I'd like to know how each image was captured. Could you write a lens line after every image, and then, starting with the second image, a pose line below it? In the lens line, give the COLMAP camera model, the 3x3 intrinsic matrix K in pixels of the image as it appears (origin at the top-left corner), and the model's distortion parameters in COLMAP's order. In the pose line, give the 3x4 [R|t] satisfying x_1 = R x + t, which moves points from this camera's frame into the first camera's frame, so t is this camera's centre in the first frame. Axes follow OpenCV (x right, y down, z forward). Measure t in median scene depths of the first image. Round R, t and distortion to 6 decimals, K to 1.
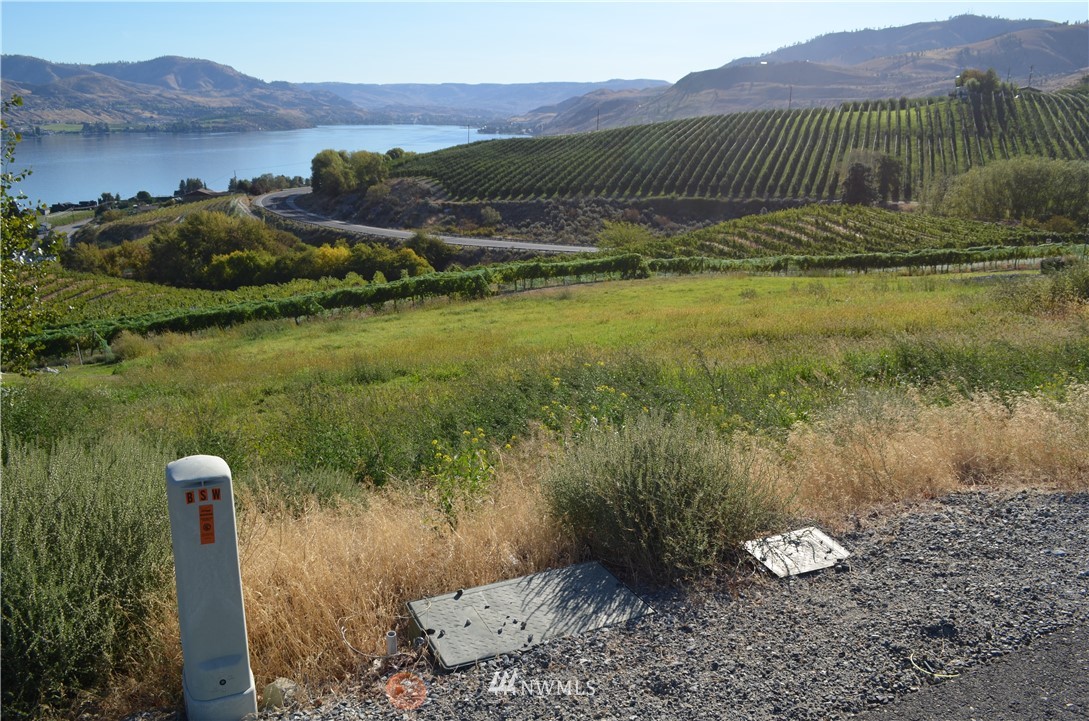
lens RADIAL K [[857.7, 0, 547.5], [0, 857.7, 366.6], [0, 0, 1]] dist [-0.088118, 0.014231]
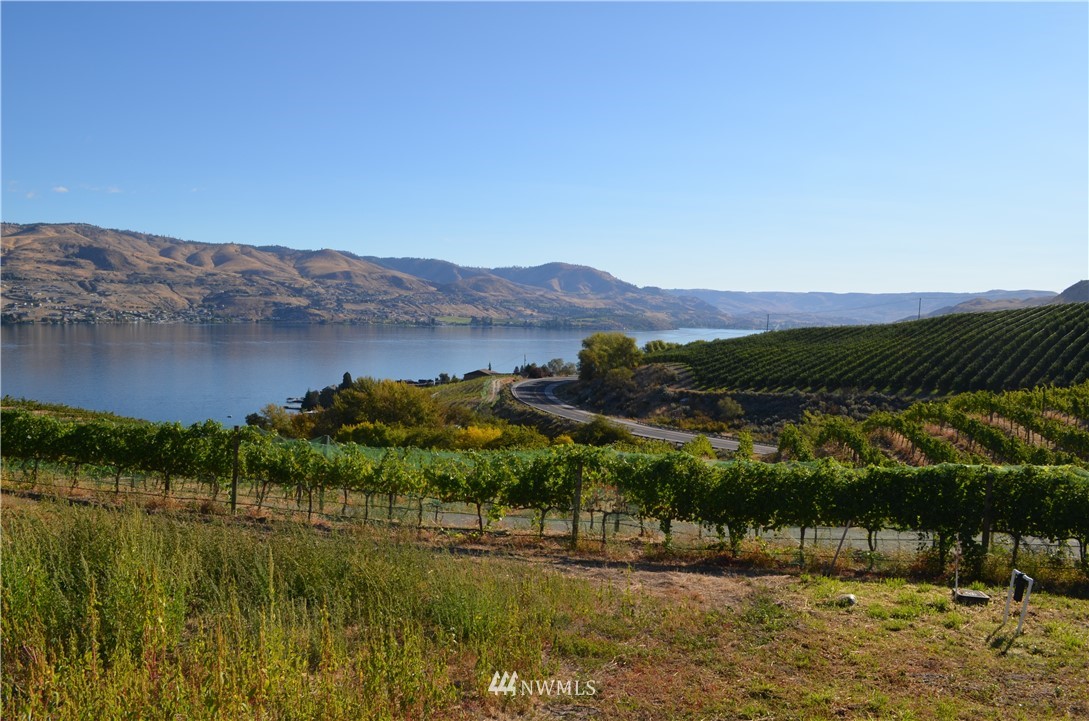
lens RADIAL K [[857.7, 0, 547.5], [0, 857.7, 366.6], [0, 0, 1]] dist [-0.088118, 0.014231]
pose [[0.914500, 0.039409, -0.402661, 0.078494], [-0.132109, 0.969779, -0.205126, -0.022158], [0.382409, 0.240783, 0.892069, 0.168301]]
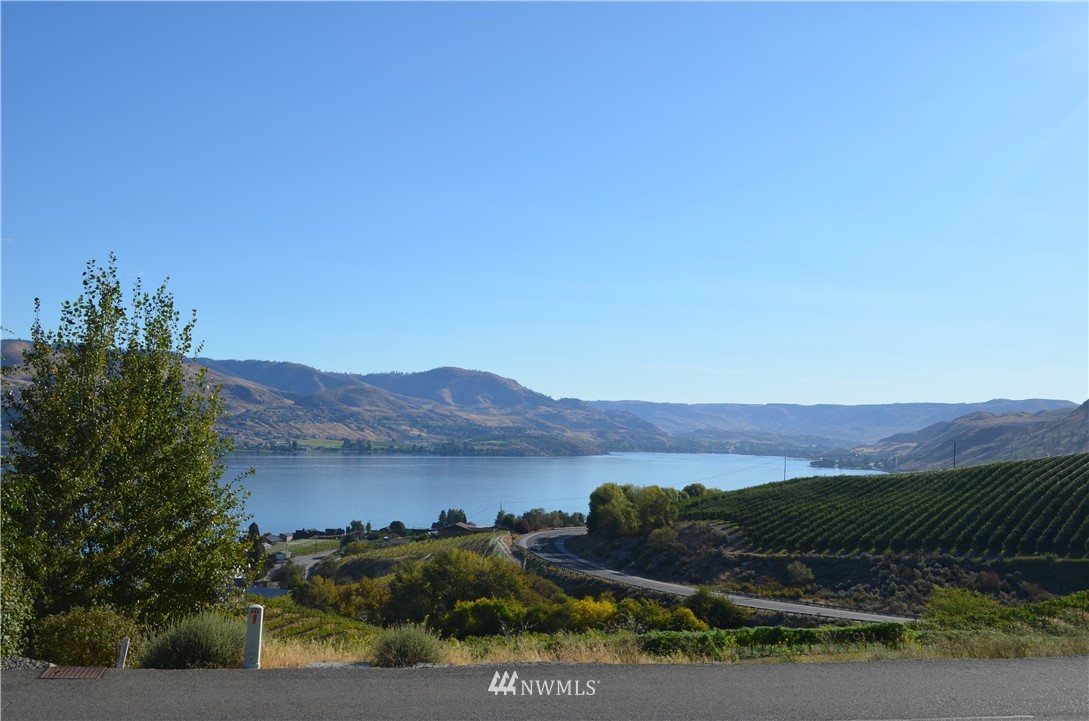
lens RADIAL K [[1113.7, 0, 546.4], [0, 1113.7, 364.5], [0, 0, 1]] dist [-0.065293, 0.012316]
pose [[0.951135, -0.007407, -0.308686, 0.021996], [-0.101060, 0.937184, -0.333877, 0.005551], [0.291768, 0.348758, 0.890640, -0.031777]]
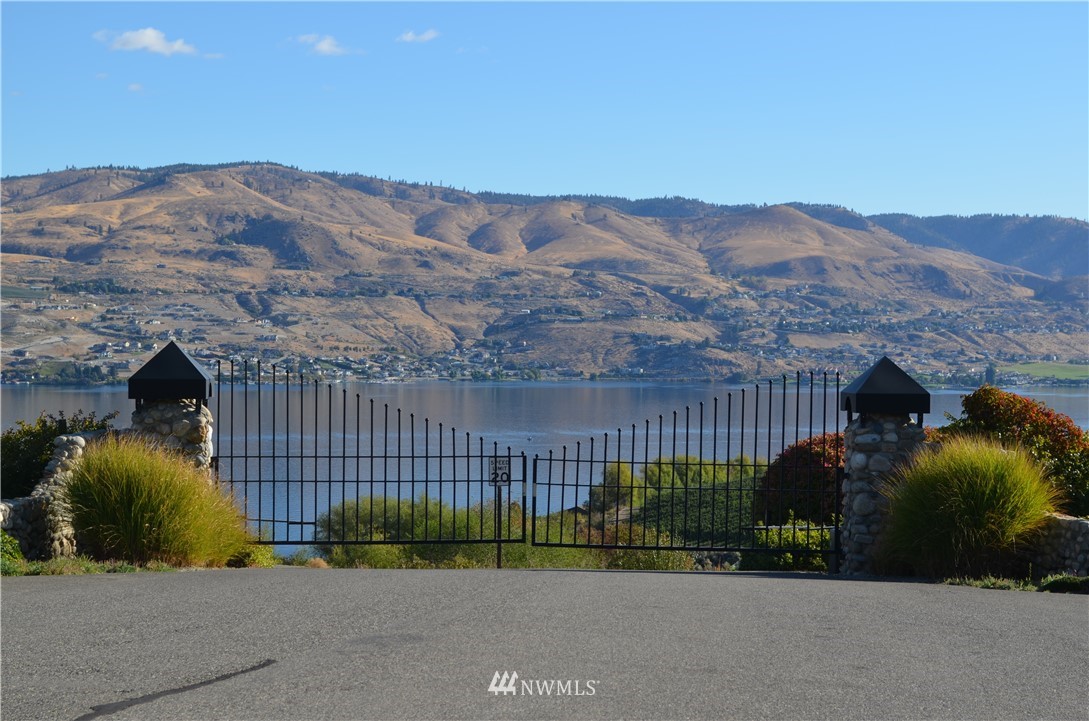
lens RADIAL K [[2107.8, 0, 544.5], [0, 2107.8, 360.5], [0, 0, 1]] dist [0.017320, 0.014337]
pose [[0.697000, 0.010676, -0.716992, 0.893717], [-0.211935, 0.958286, -0.191757, -0.004590], [0.685036, 0.285610, 0.670188, -0.145770]]
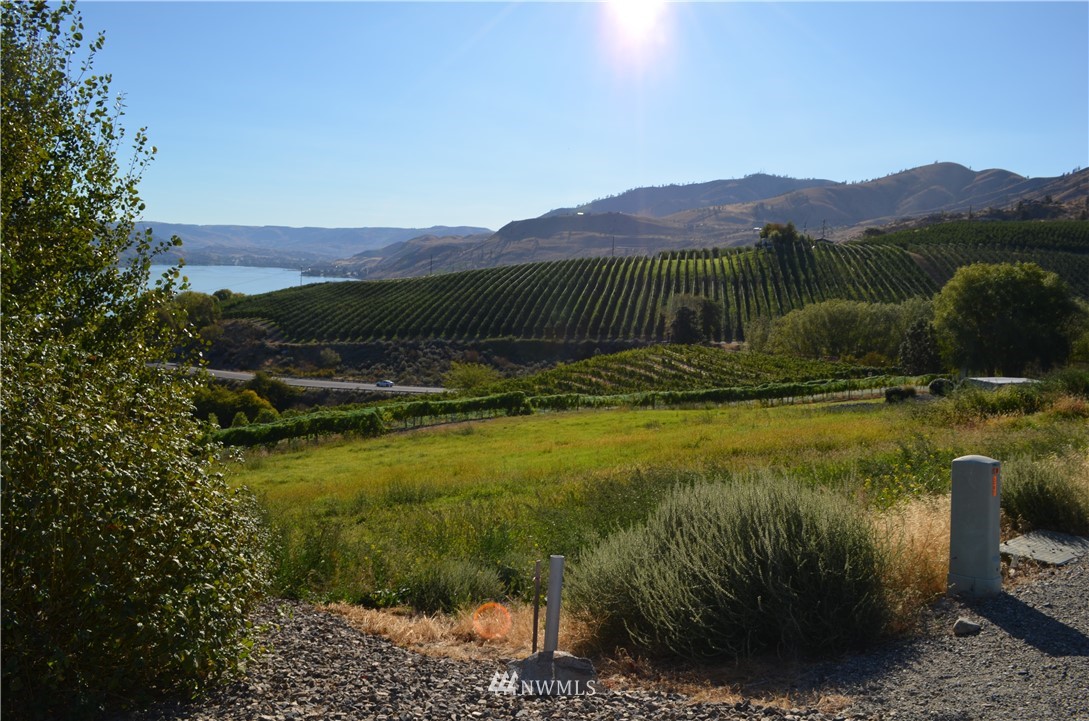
lens RADIAL K [[857.7, 0, 547.5], [0, 857.7, 366.6], [0, 0, 1]] dist [-0.088118, 0.014231]
pose [[0.979495, -0.003814, 0.201432, -0.014939], [0.036660, 0.986502, -0.159590, 0.001523], [-0.198104, 0.163702, 0.966414, -0.006333]]
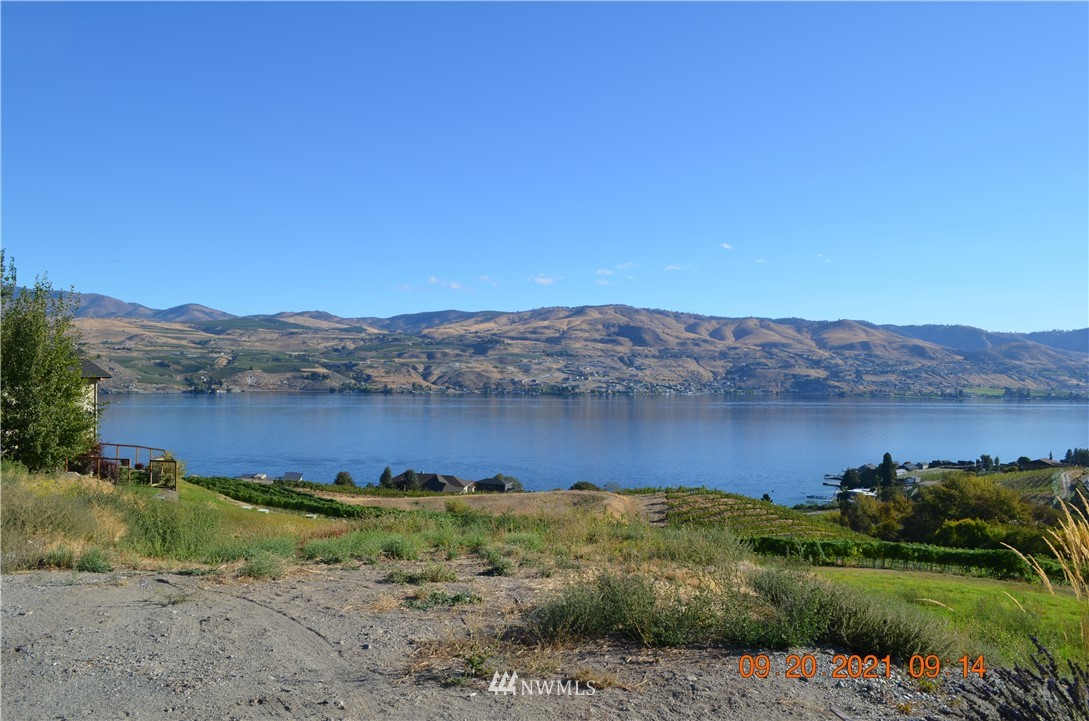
lens RADIAL K [[856.2, 0, 548.6], [0, 856.2, 367.5], [0, 0, 1]] dist [-0.086081, 0.012006]
pose [[0.538729, -0.005658, -0.842460, 0.106772], [-0.251560, 0.953278, -0.167268, -0.010799], [0.804045, 0.302041, 0.512135, 0.034229]]
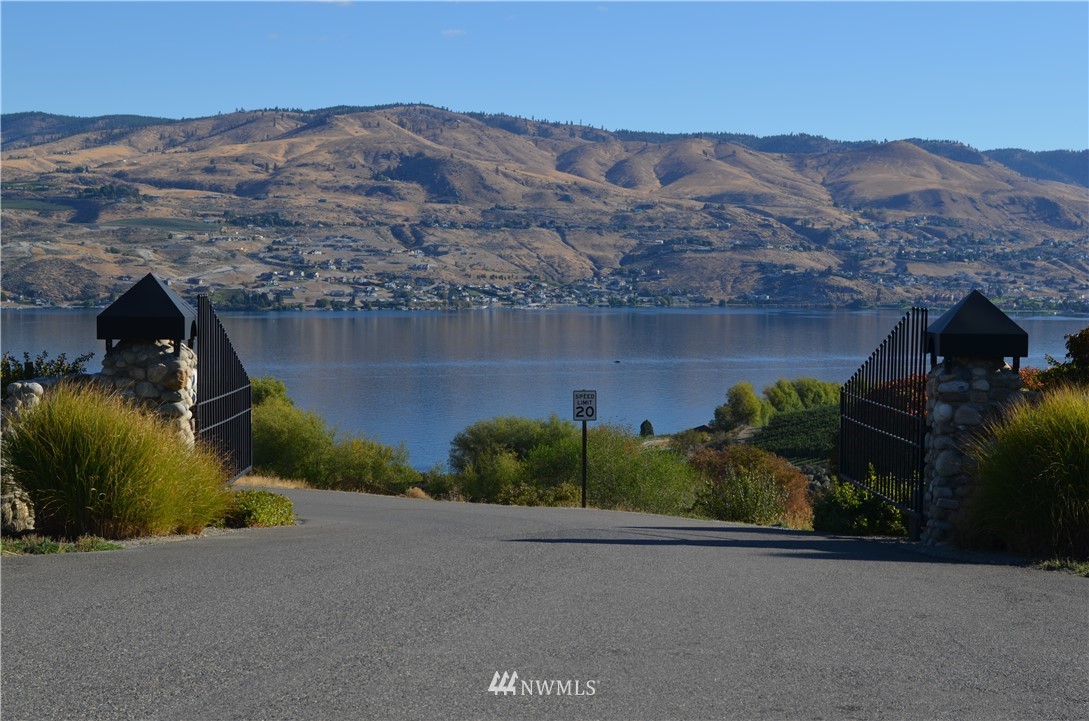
lens RADIAL K [[1959.0, 0, 544.5], [0, 1959.0, 360.5], [0, 0, 1]] dist [0.008864, 0.001608]
pose [[0.646951, 0.038826, -0.761542, 0.883579], [-0.224231, 0.964233, -0.141331, -0.009084], [0.728817, 0.262195, 0.632518, -0.131353]]
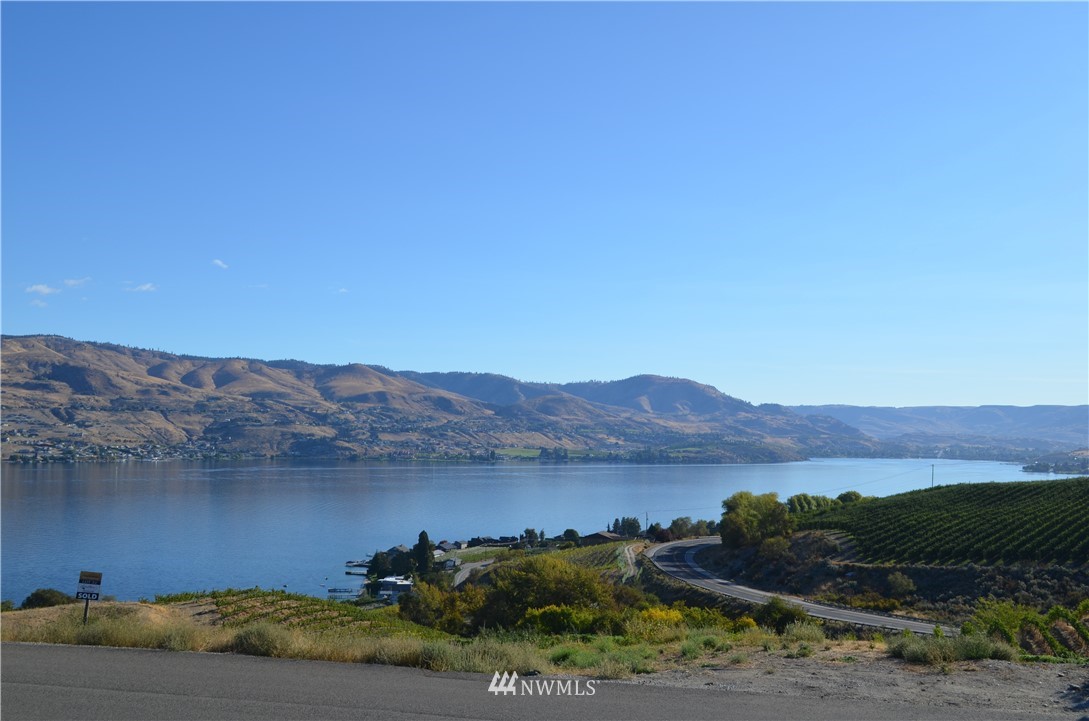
lens RADIAL K [[1113.7, 0, 546.4], [0, 1113.7, 364.5], [0, 0, 1]] dist [-0.065293, 0.012316]
pose [[0.880302, -0.031047, -0.473397, 0.102961], [-0.138273, 0.937741, -0.318626, -0.001297], [0.453817, 0.345945, 0.821202, -0.021133]]
